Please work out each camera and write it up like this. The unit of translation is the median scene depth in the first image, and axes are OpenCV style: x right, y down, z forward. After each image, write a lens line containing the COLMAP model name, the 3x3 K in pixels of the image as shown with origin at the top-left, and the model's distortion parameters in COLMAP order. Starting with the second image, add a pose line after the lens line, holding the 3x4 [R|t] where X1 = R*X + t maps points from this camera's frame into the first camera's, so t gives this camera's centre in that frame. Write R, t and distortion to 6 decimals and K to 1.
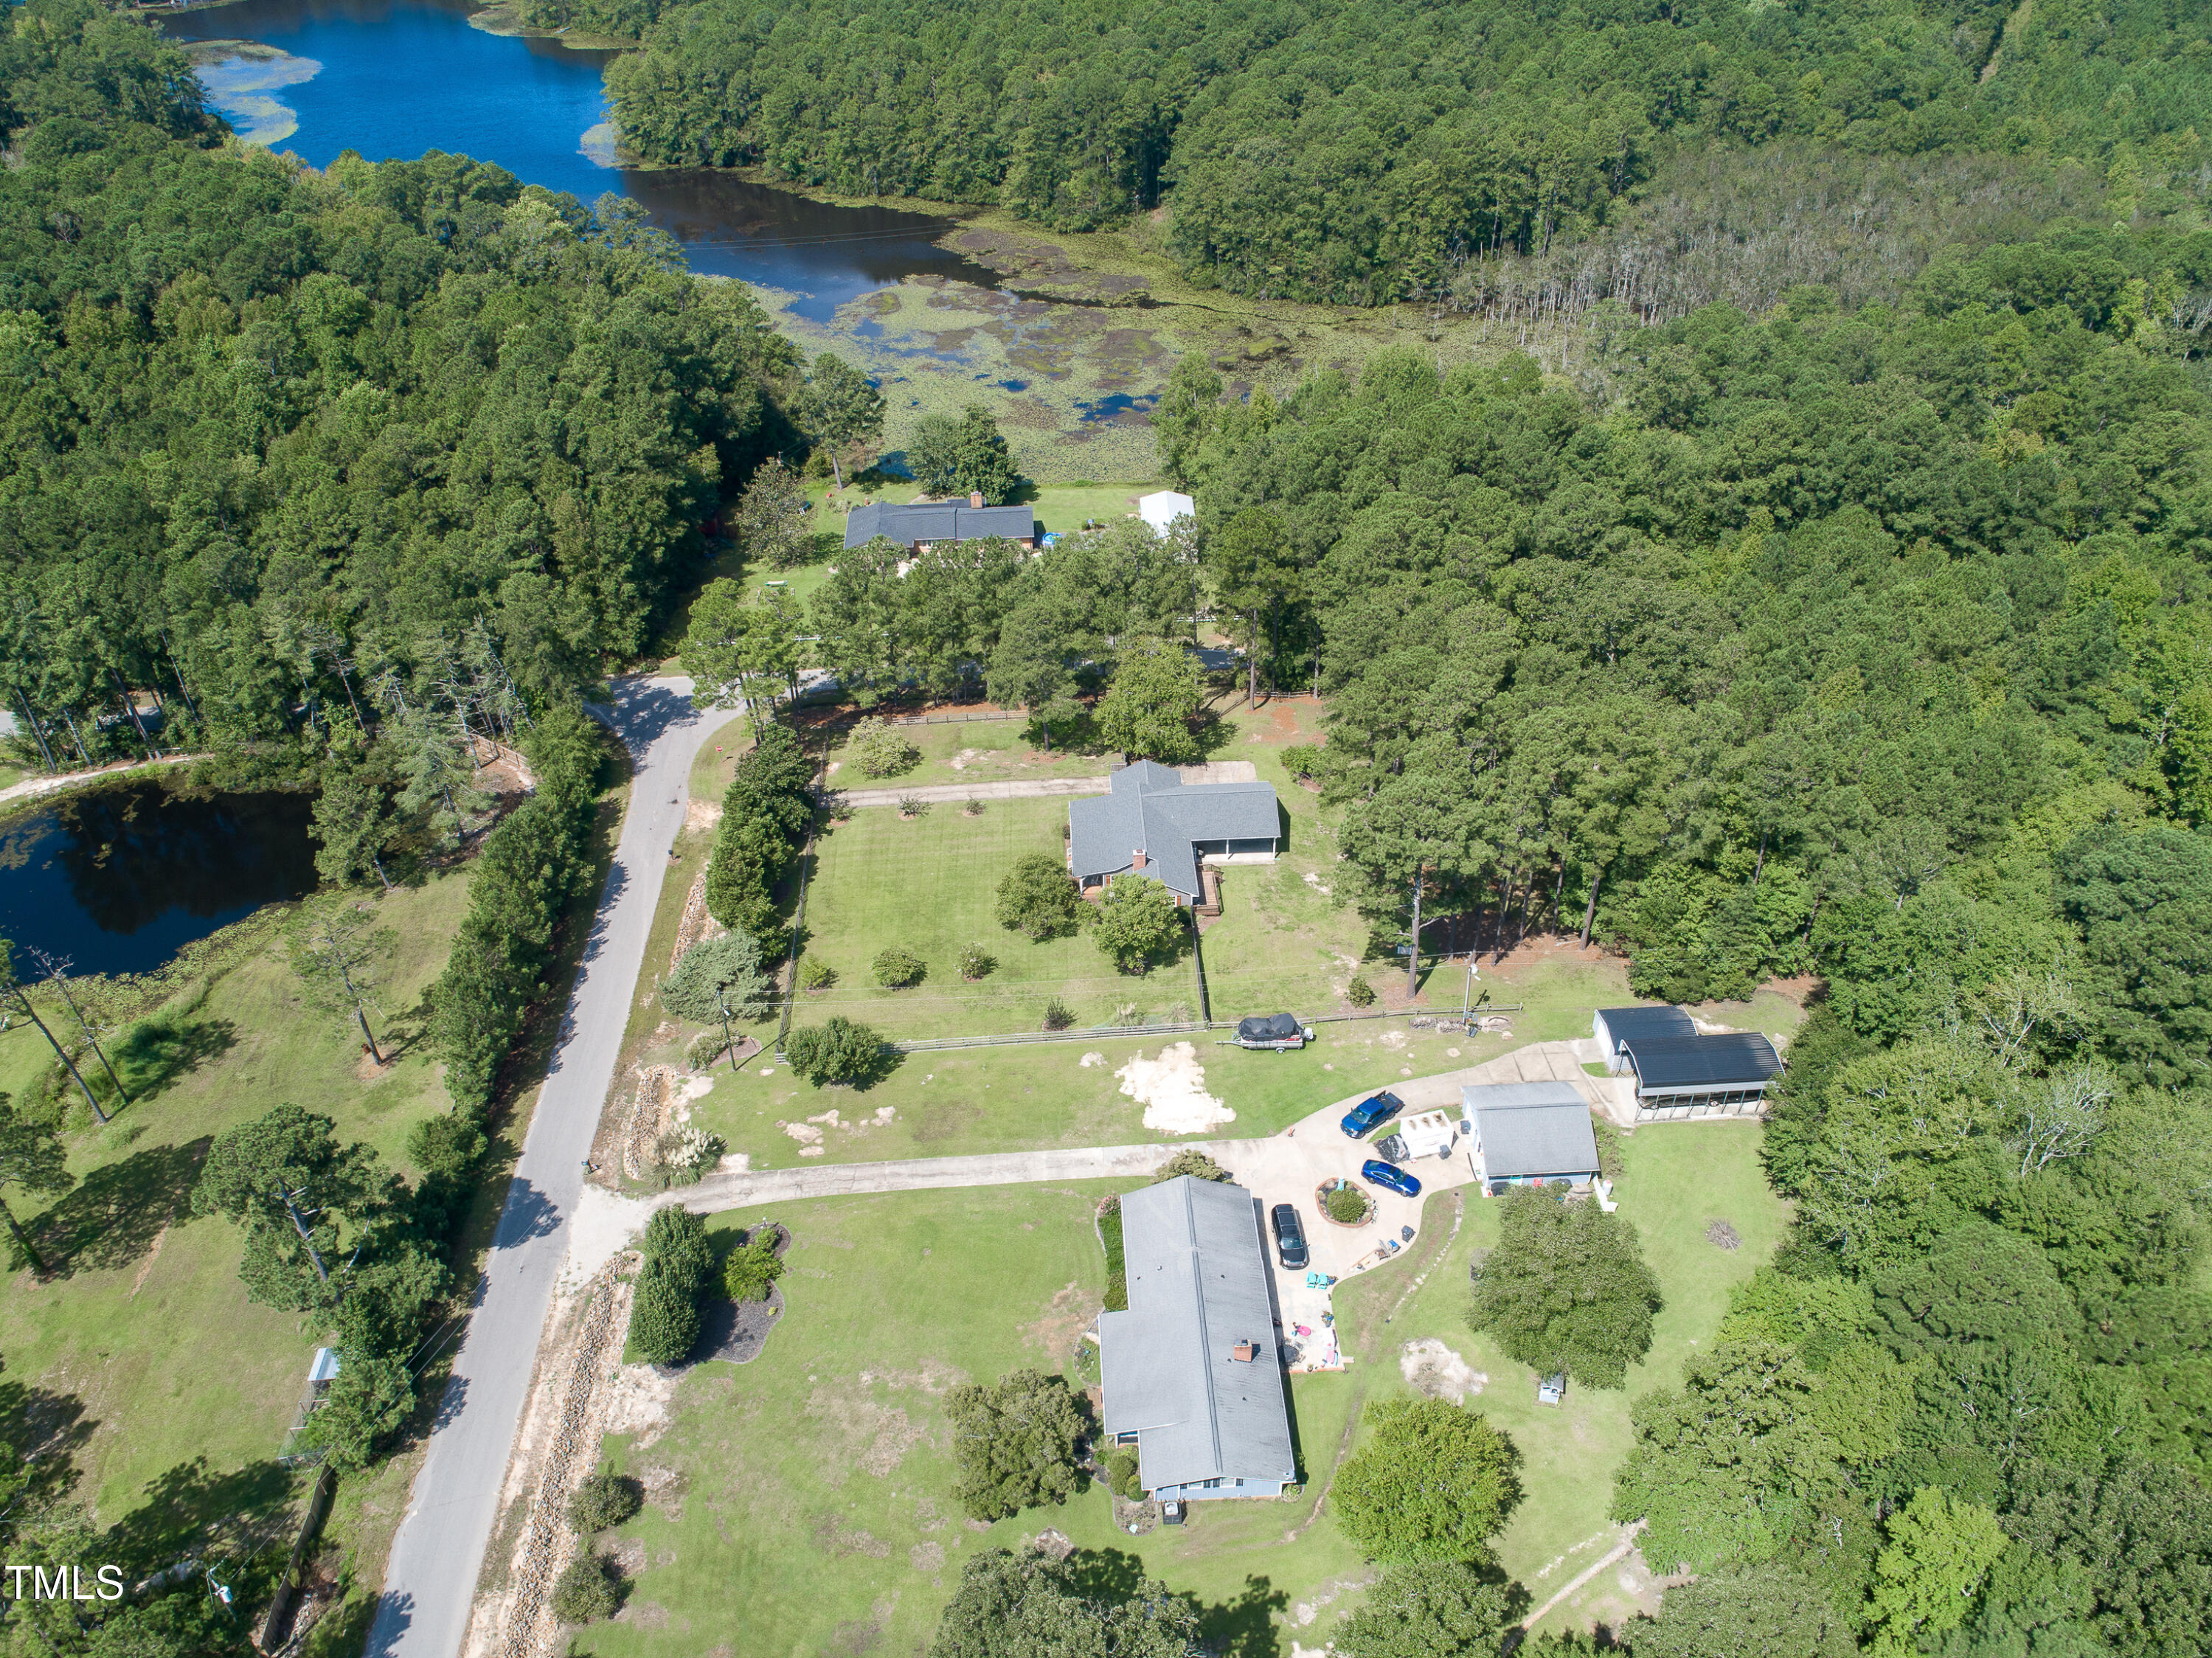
lens RADIAL K [[1669.6, 0, 1099.8], [0, 1669.6, 830.8], [0, 0, 1]] dist [-0.022831, 0.010982]
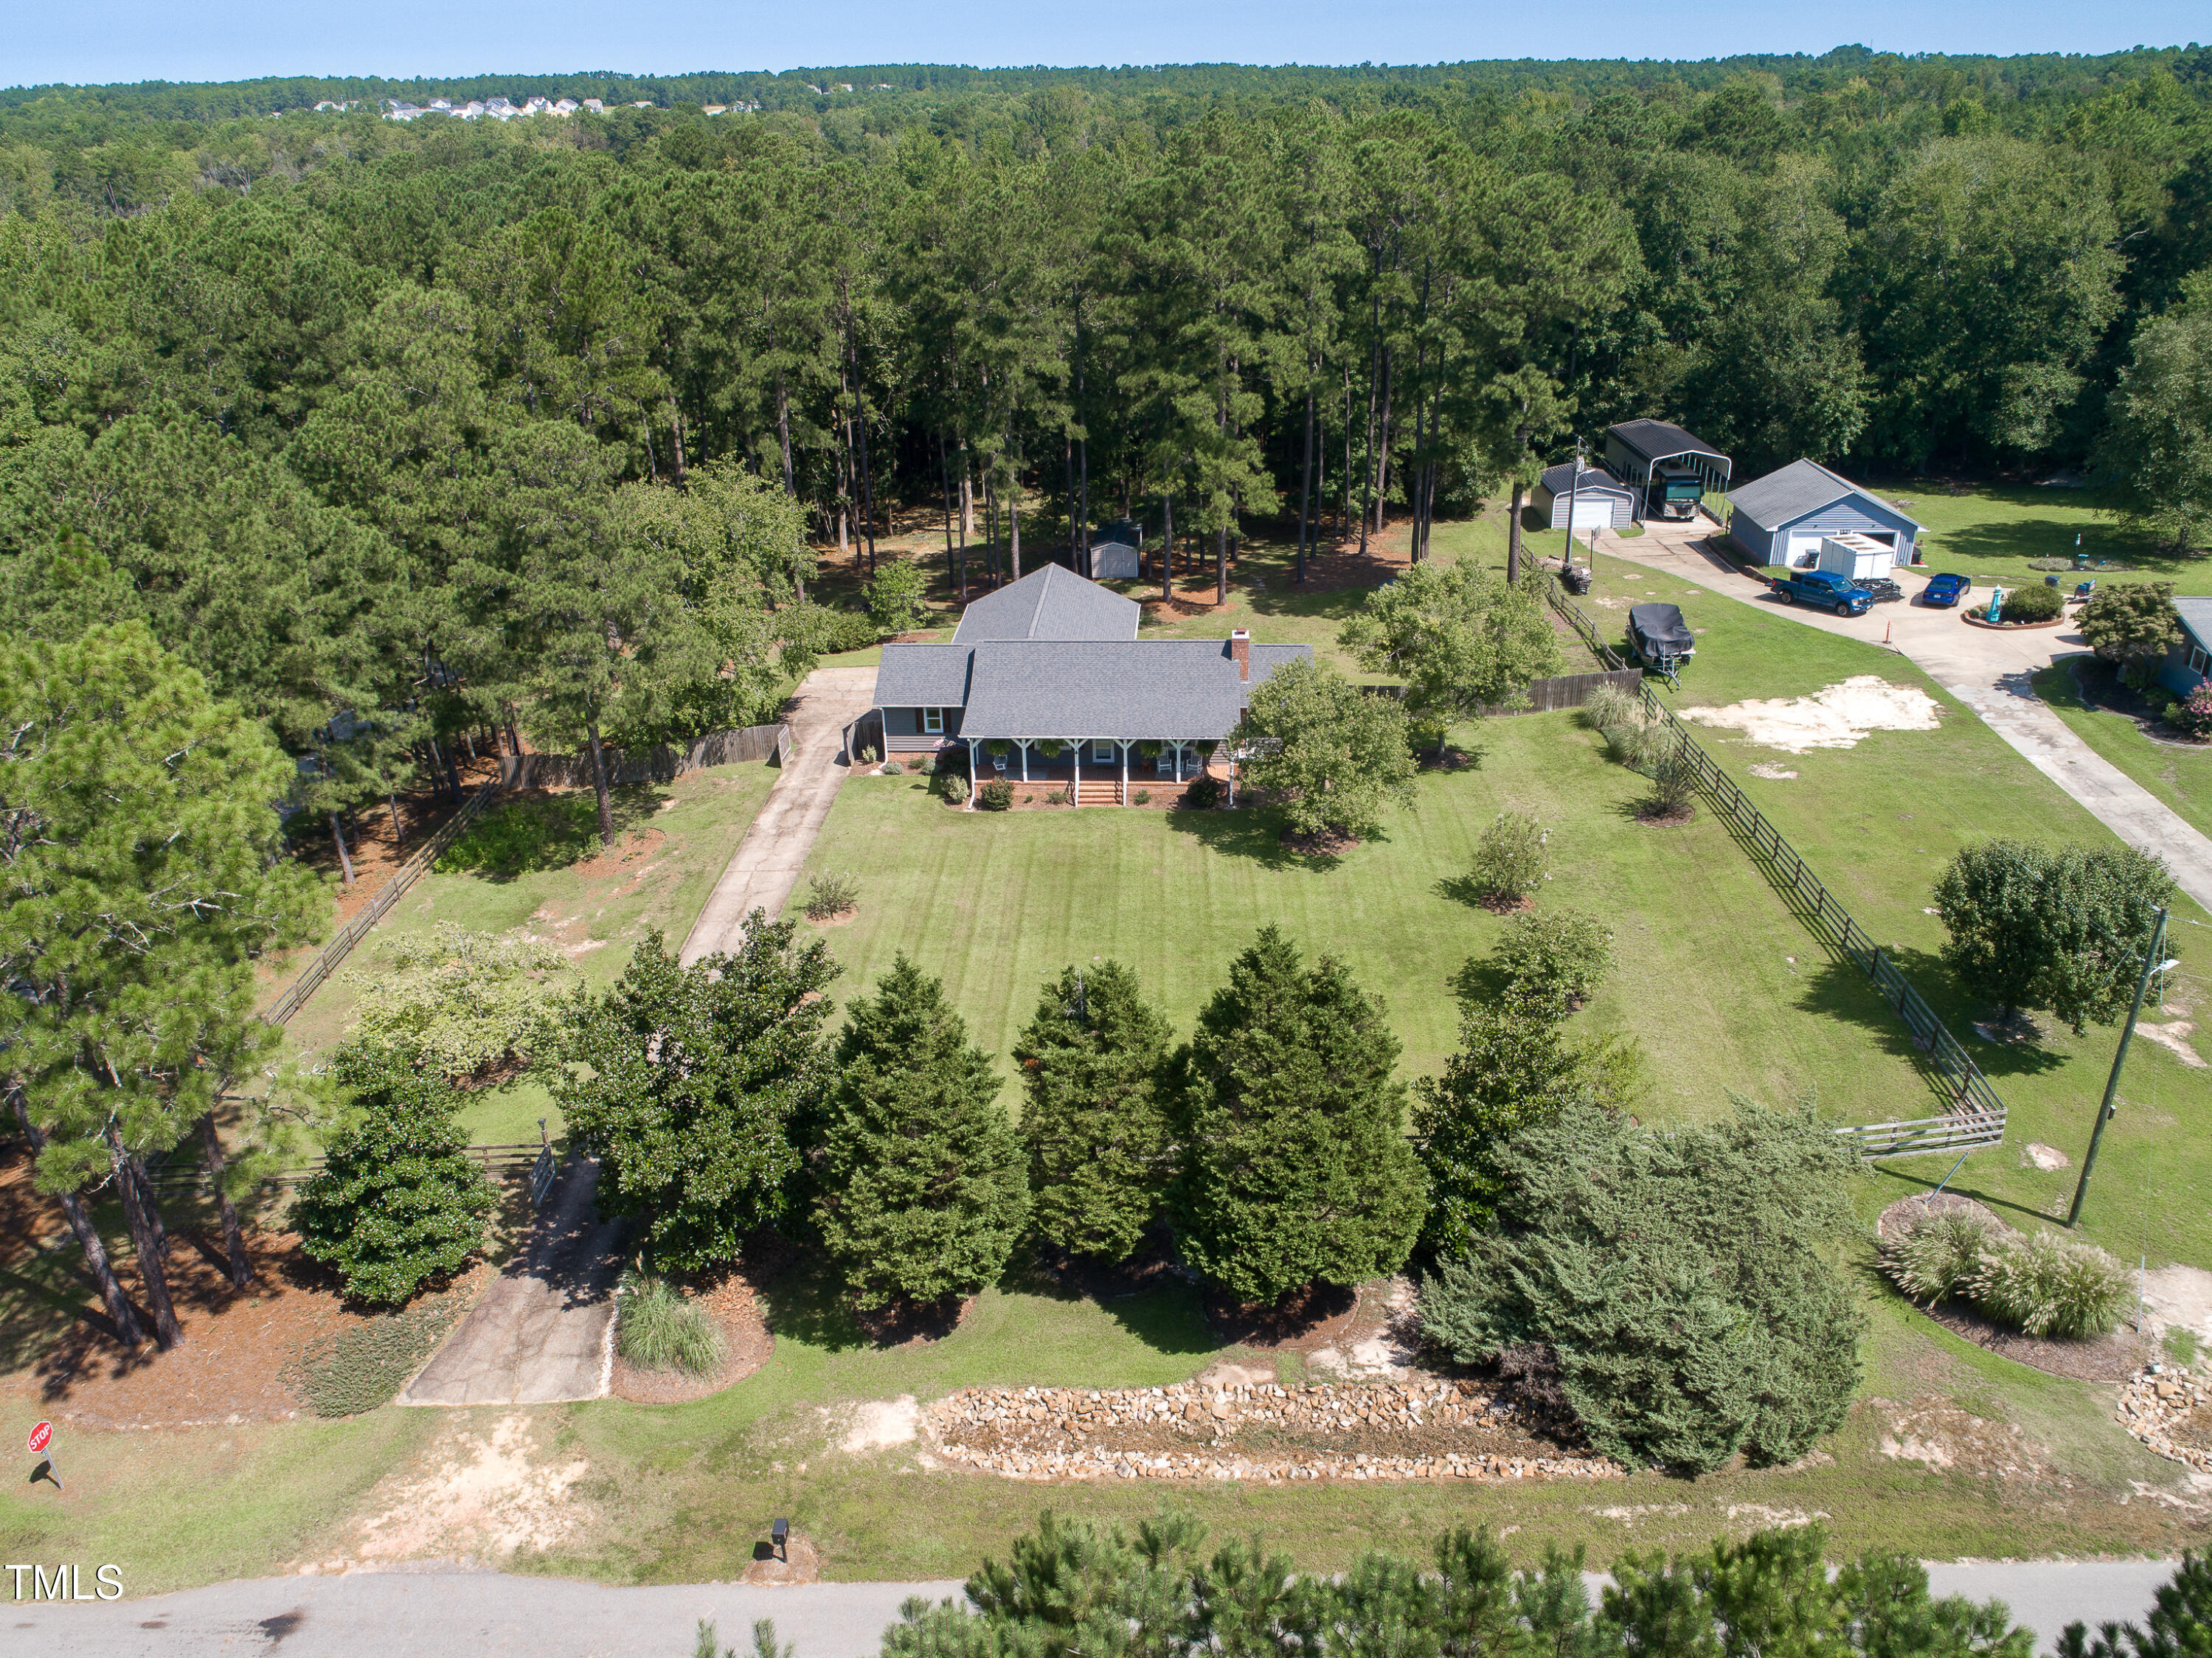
lens RADIAL K [[1669.6, 0, 1101.7], [0, 1669.6, 836.7], [0, 0, 1]] dist [-0.022831, 0.010982]
pose [[0.102388, -0.396683, 0.912228, -0.493940], [0.611940, 0.748110, 0.256633, -0.102248], [-0.784249, 0.531953, 0.319343, 1.007780]]
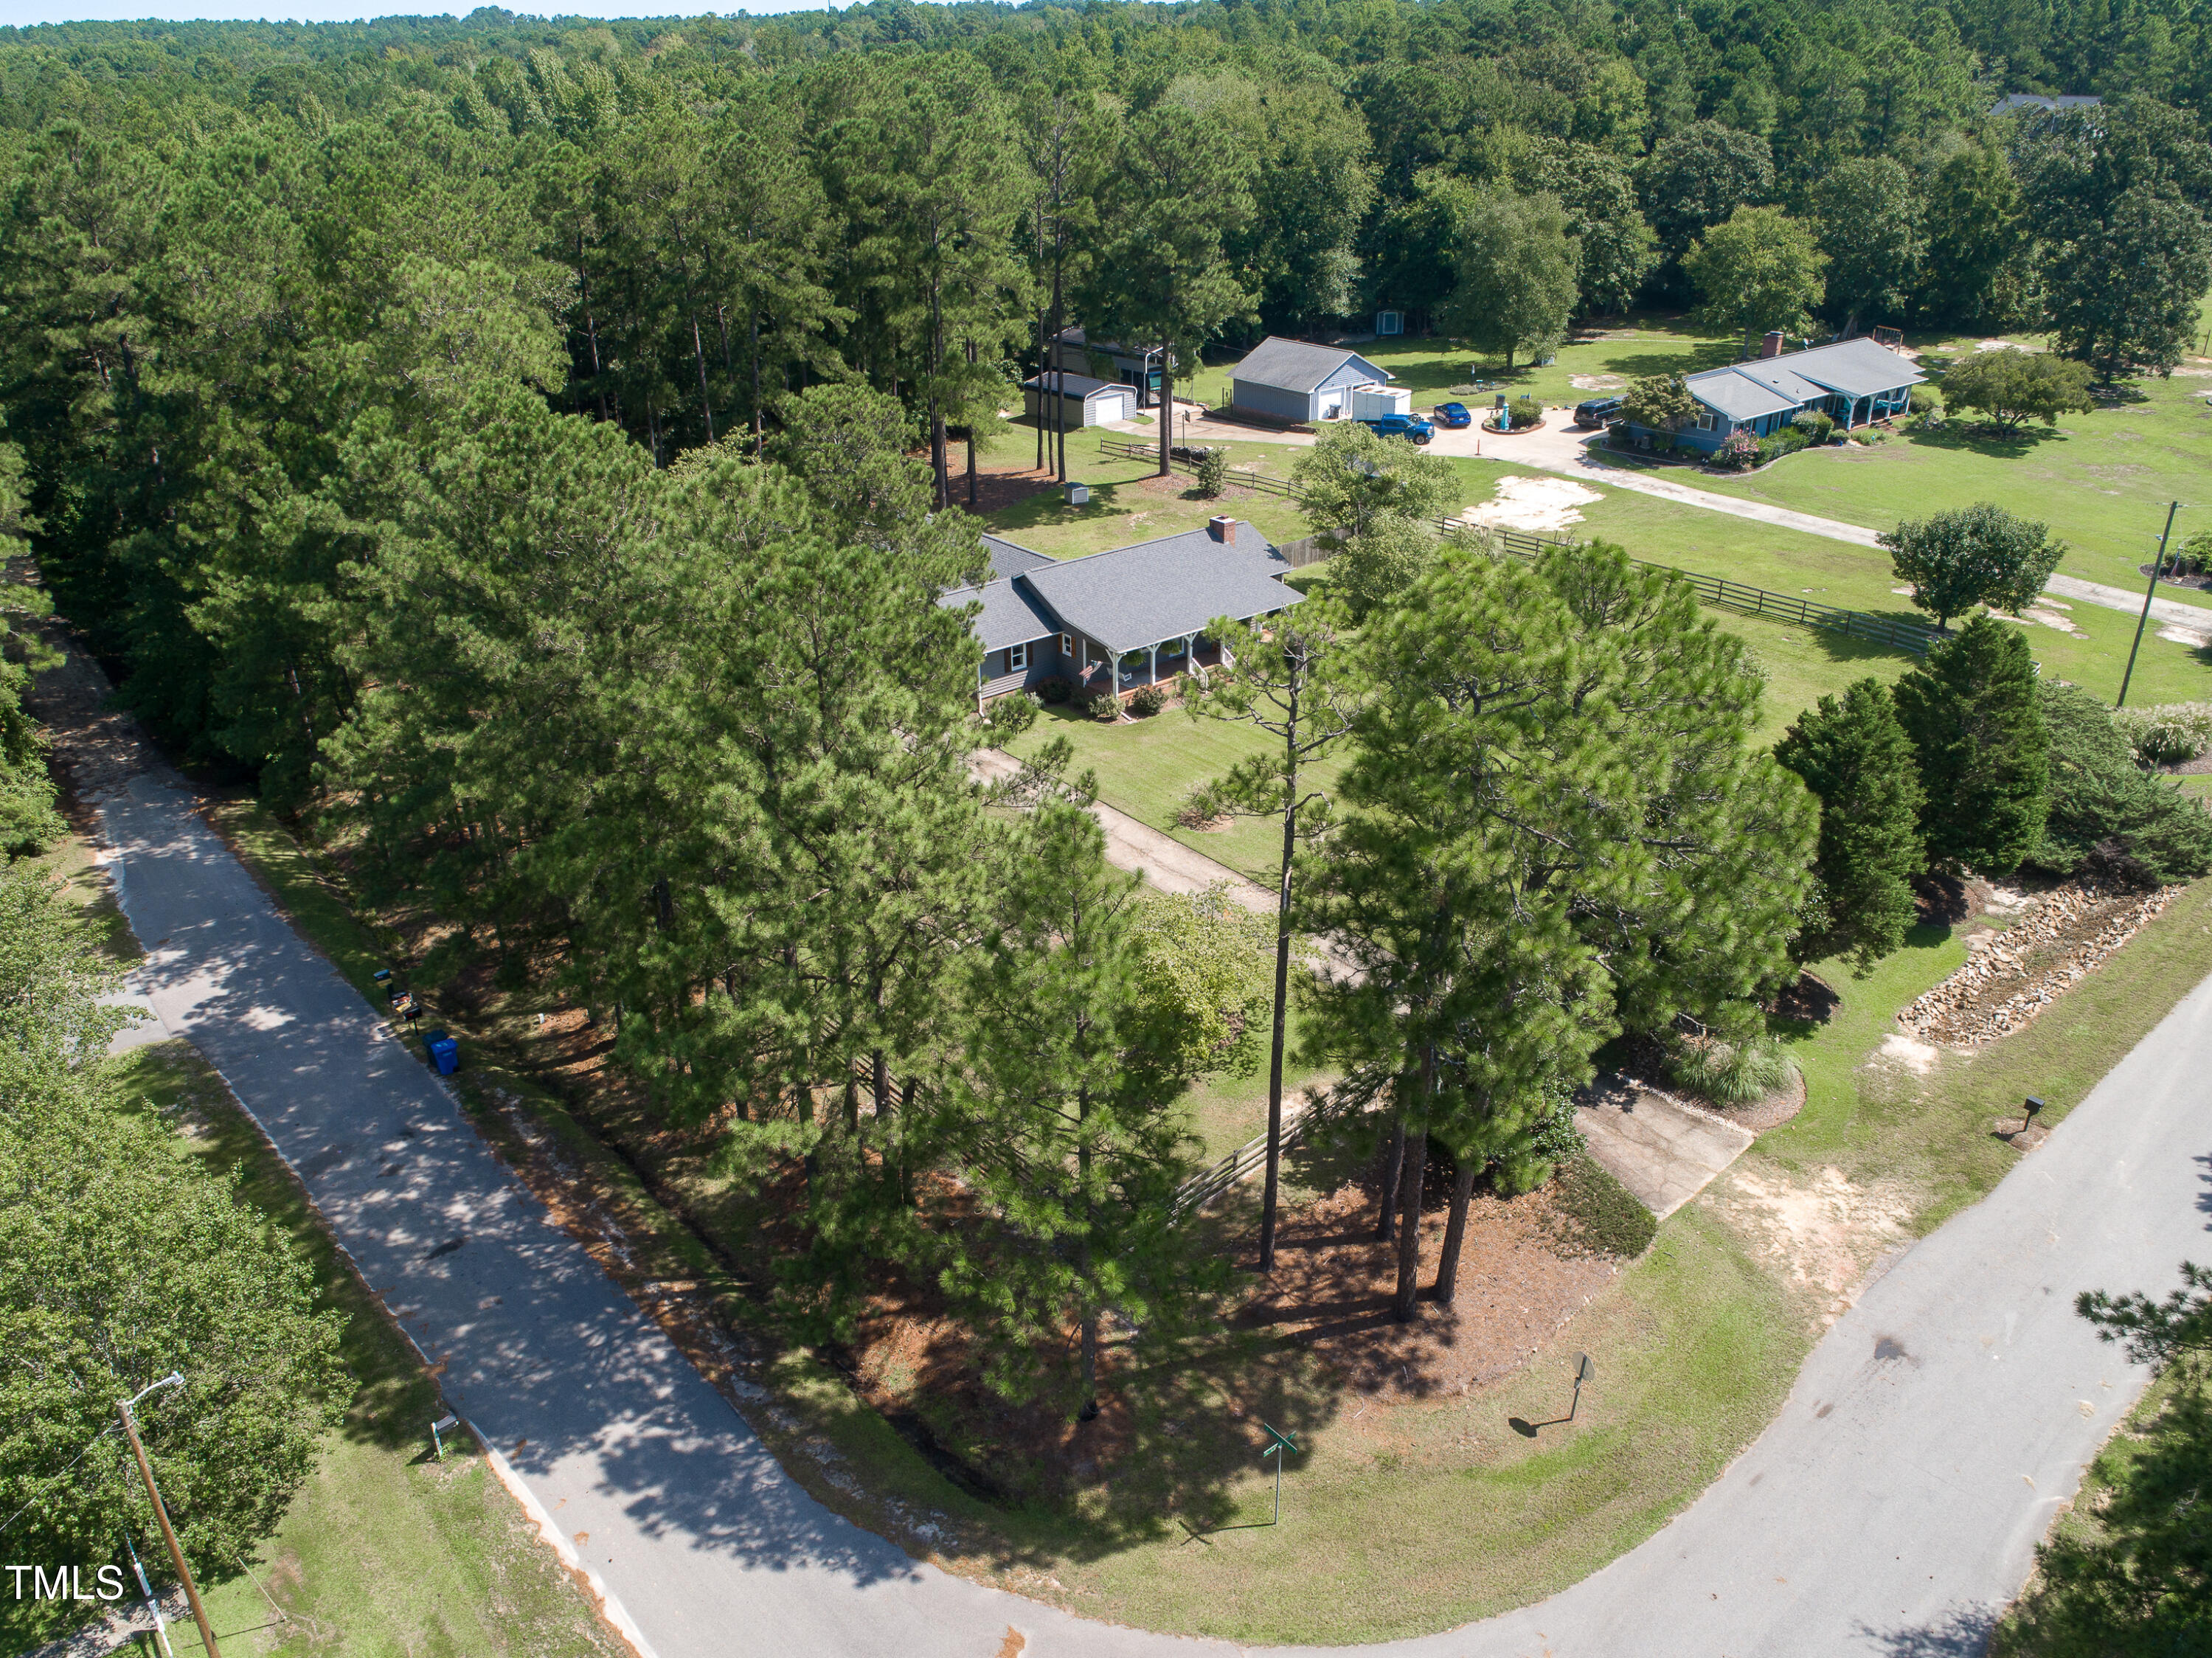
lens RADIAL K [[1669.6, 0, 1103.3], [0, 1669.6, 825.0], [0, 0, 1]] dist [-0.022831, 0.010982]
pose [[-0.599758, -0.326793, 0.730409, -0.422365], [0.496561, 0.563784, 0.659981, -0.341258], [-0.627470, 0.758521, -0.175861, 1.325329]]
